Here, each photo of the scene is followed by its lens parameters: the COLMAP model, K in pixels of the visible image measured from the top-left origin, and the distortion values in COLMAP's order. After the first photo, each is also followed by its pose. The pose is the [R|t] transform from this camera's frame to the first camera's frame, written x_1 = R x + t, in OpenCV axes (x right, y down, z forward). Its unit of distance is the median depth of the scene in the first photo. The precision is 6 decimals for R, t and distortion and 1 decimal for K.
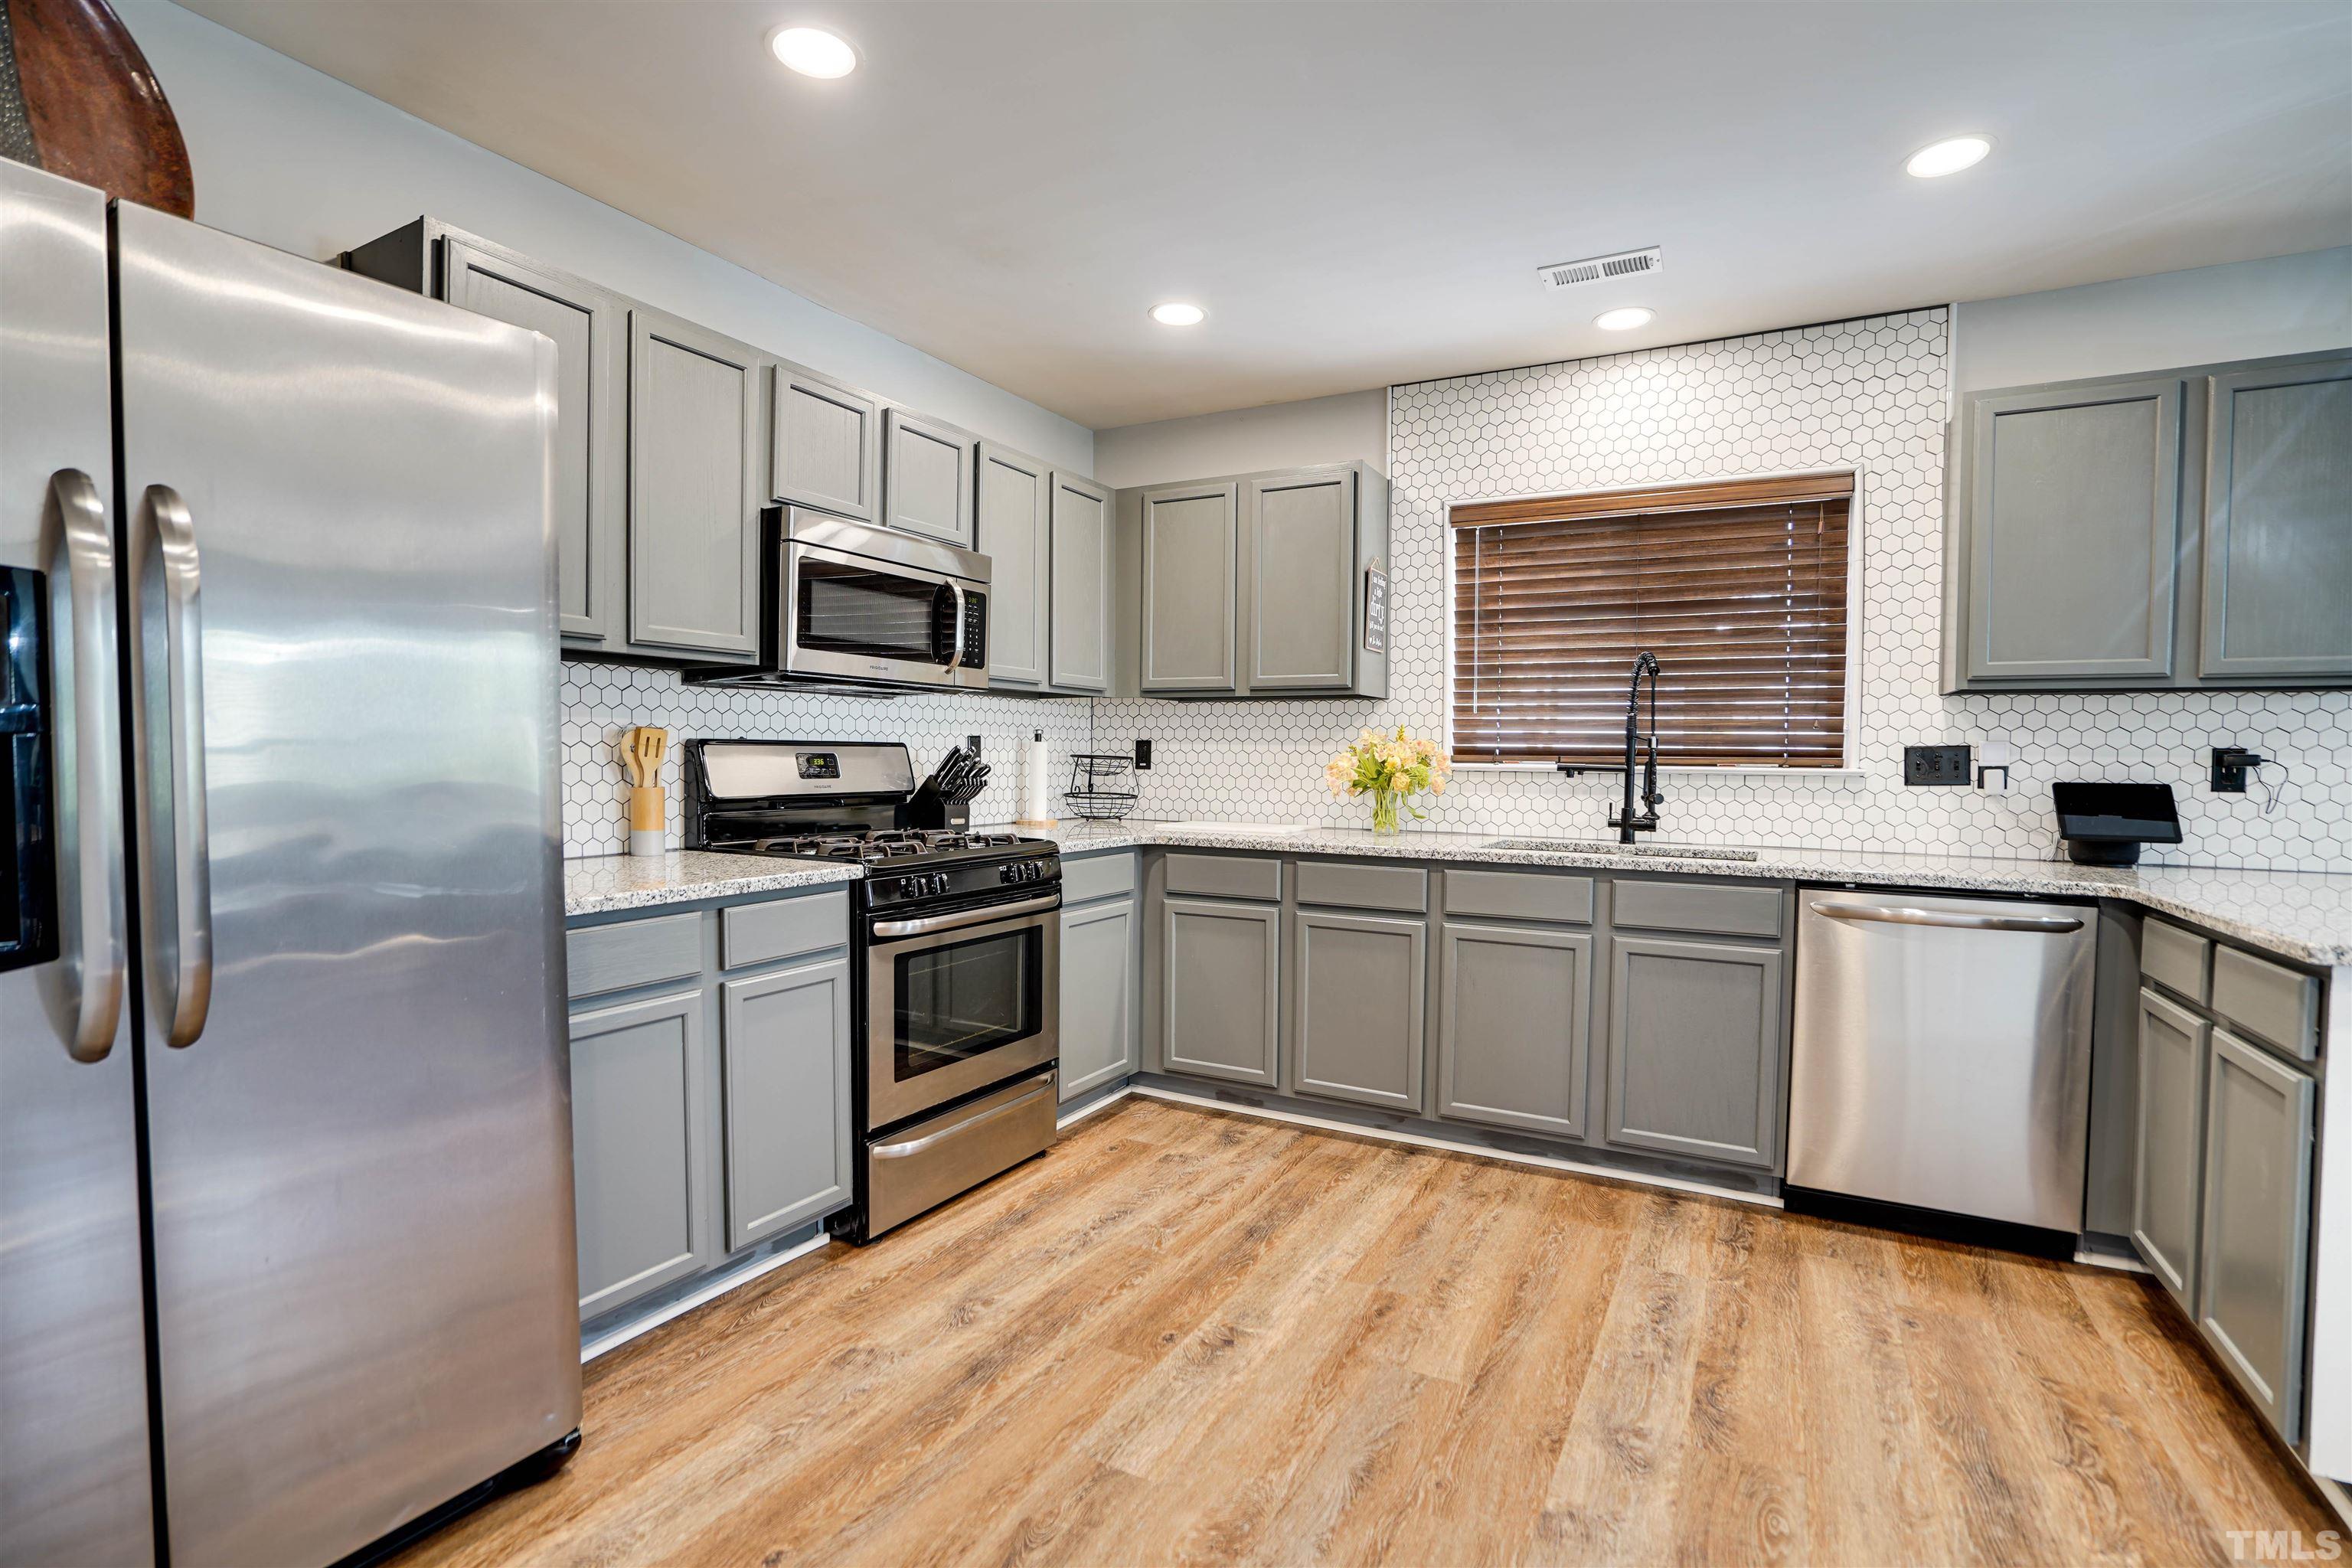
lens RADIAL K [[1096.0, 0, 1188.4], [0, 1096.0, 791.9], [0, 0, 1]] dist [-0.032472, 0.010141]
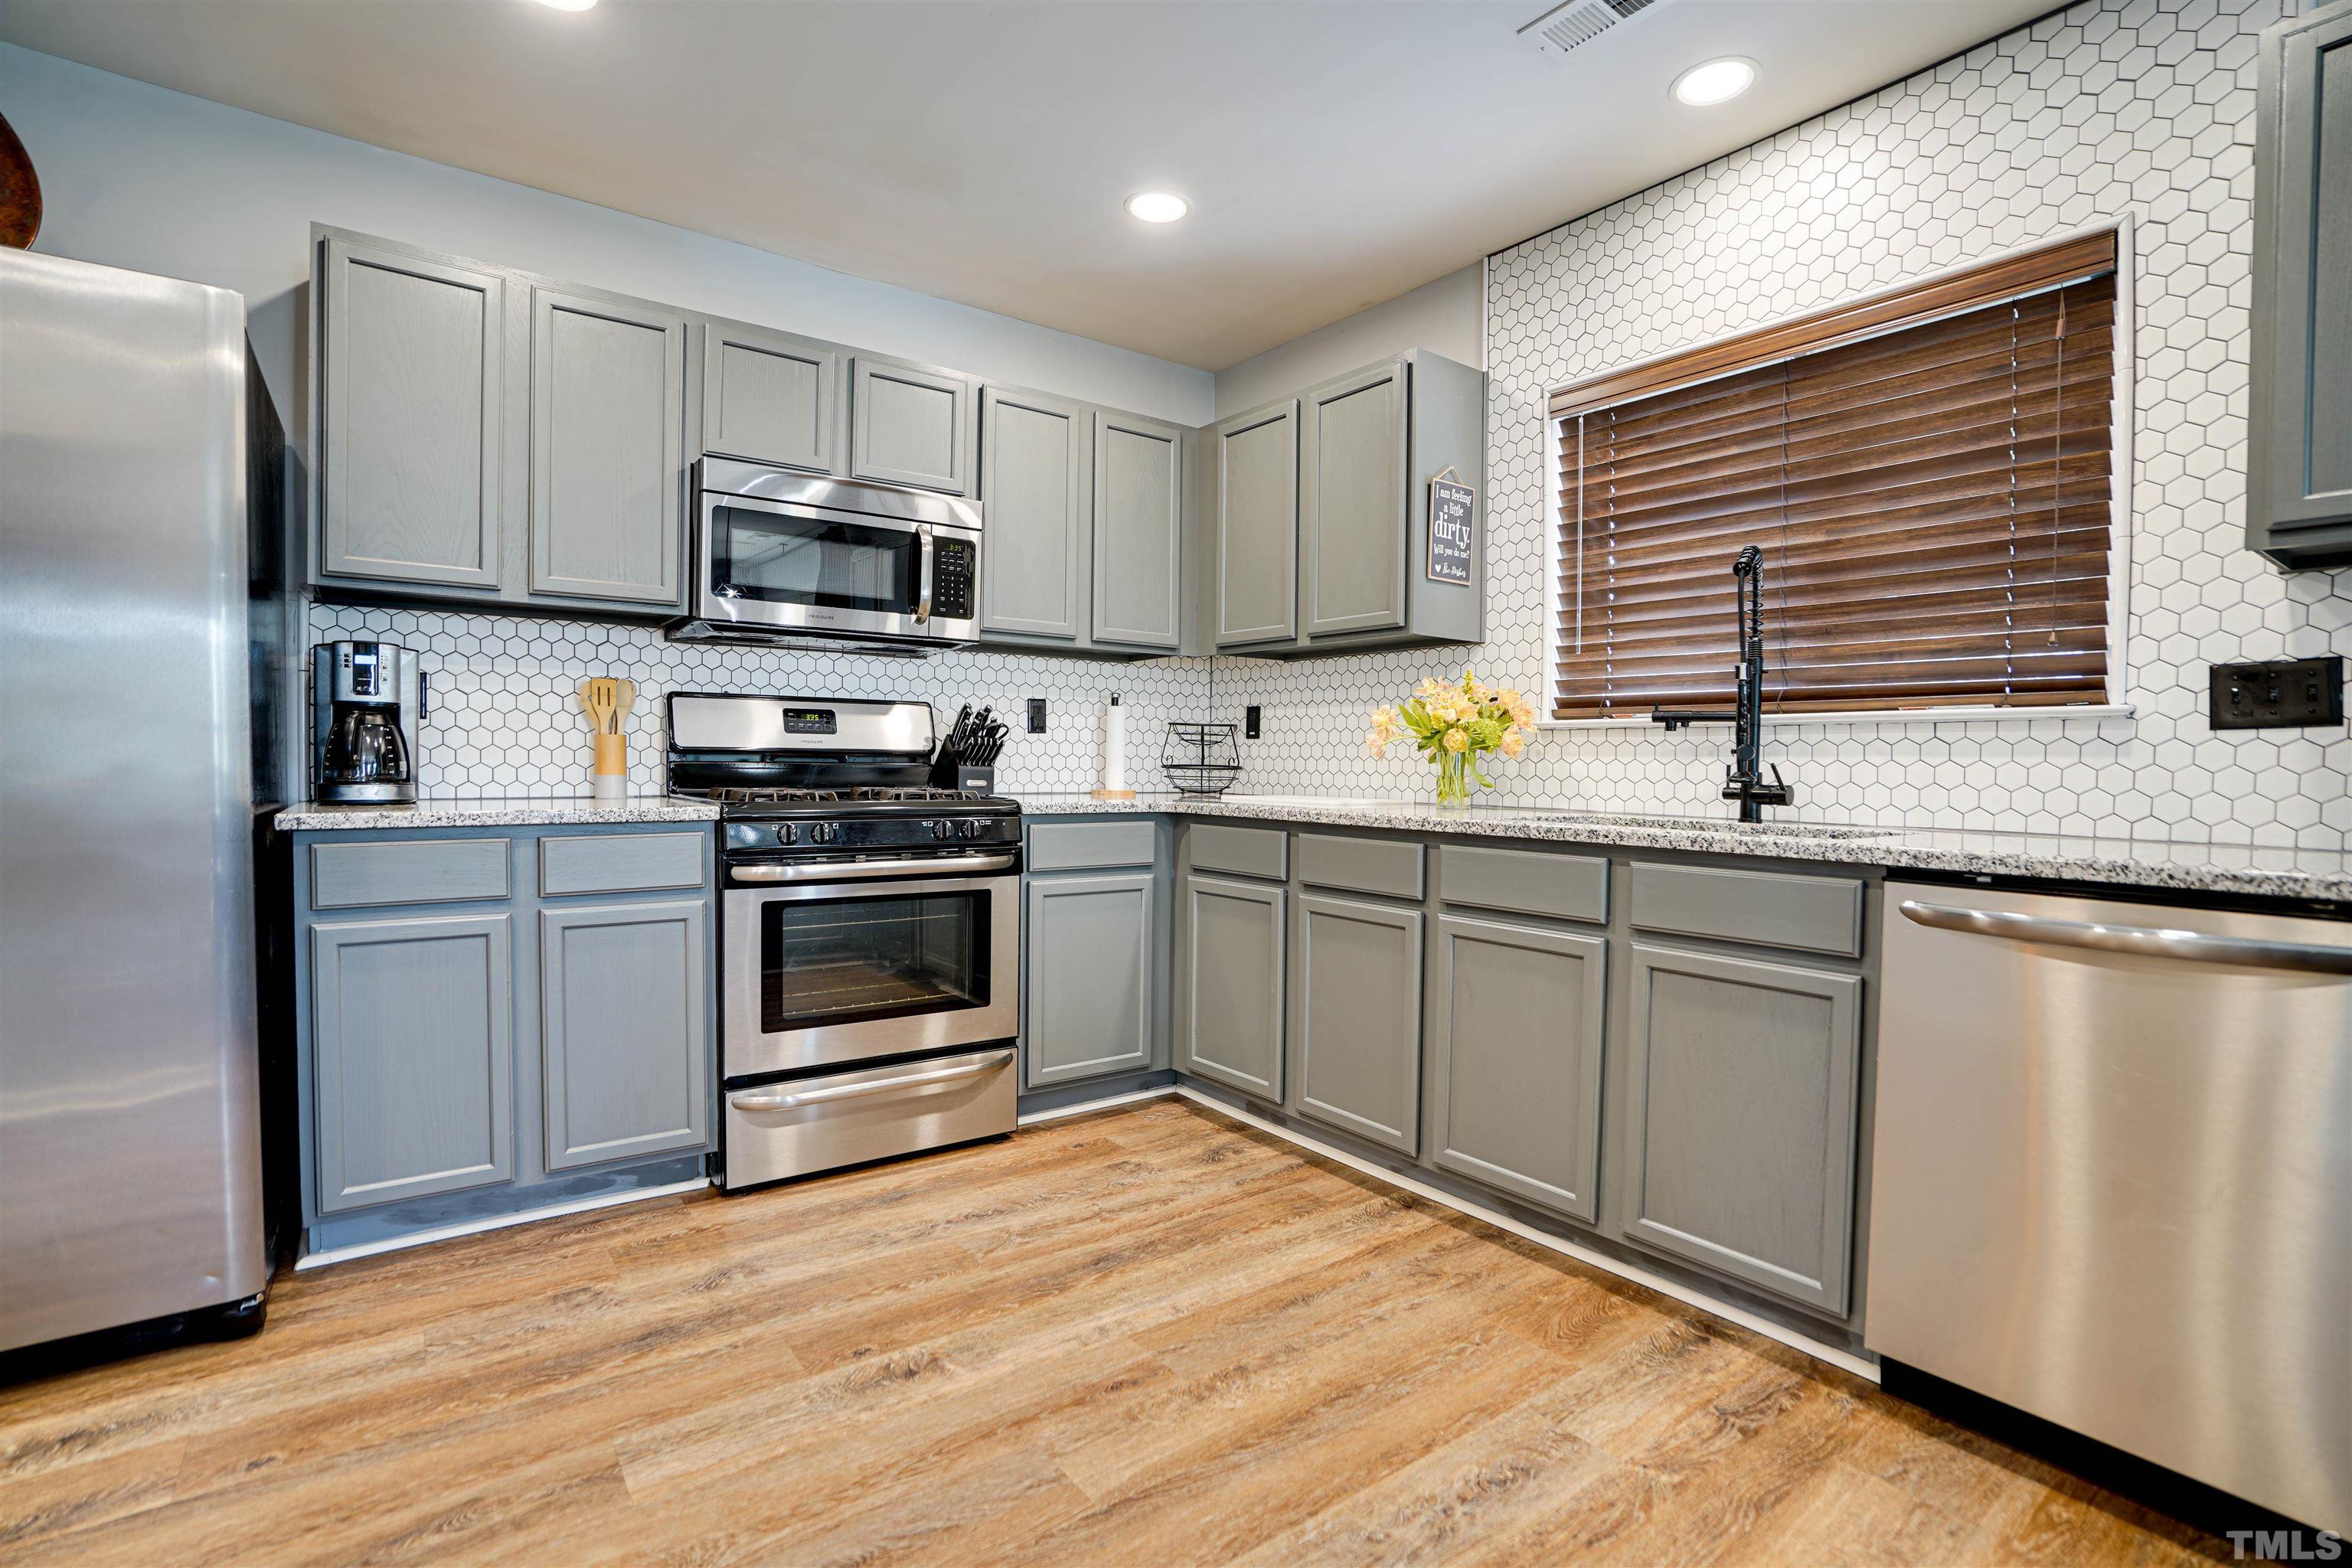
lens RADIAL K [[1096.0, 0, 1162.7], [0, 1096.0, 785.0], [0, 0, 1]] dist [-0.032472, 0.010141]
pose [[0.907940, 0.010689, -0.418965, 0.385651], [-0.017384, 0.999775, -0.012166, 0.042189], [0.418740, 0.018329, 0.907921, 0.219397]]
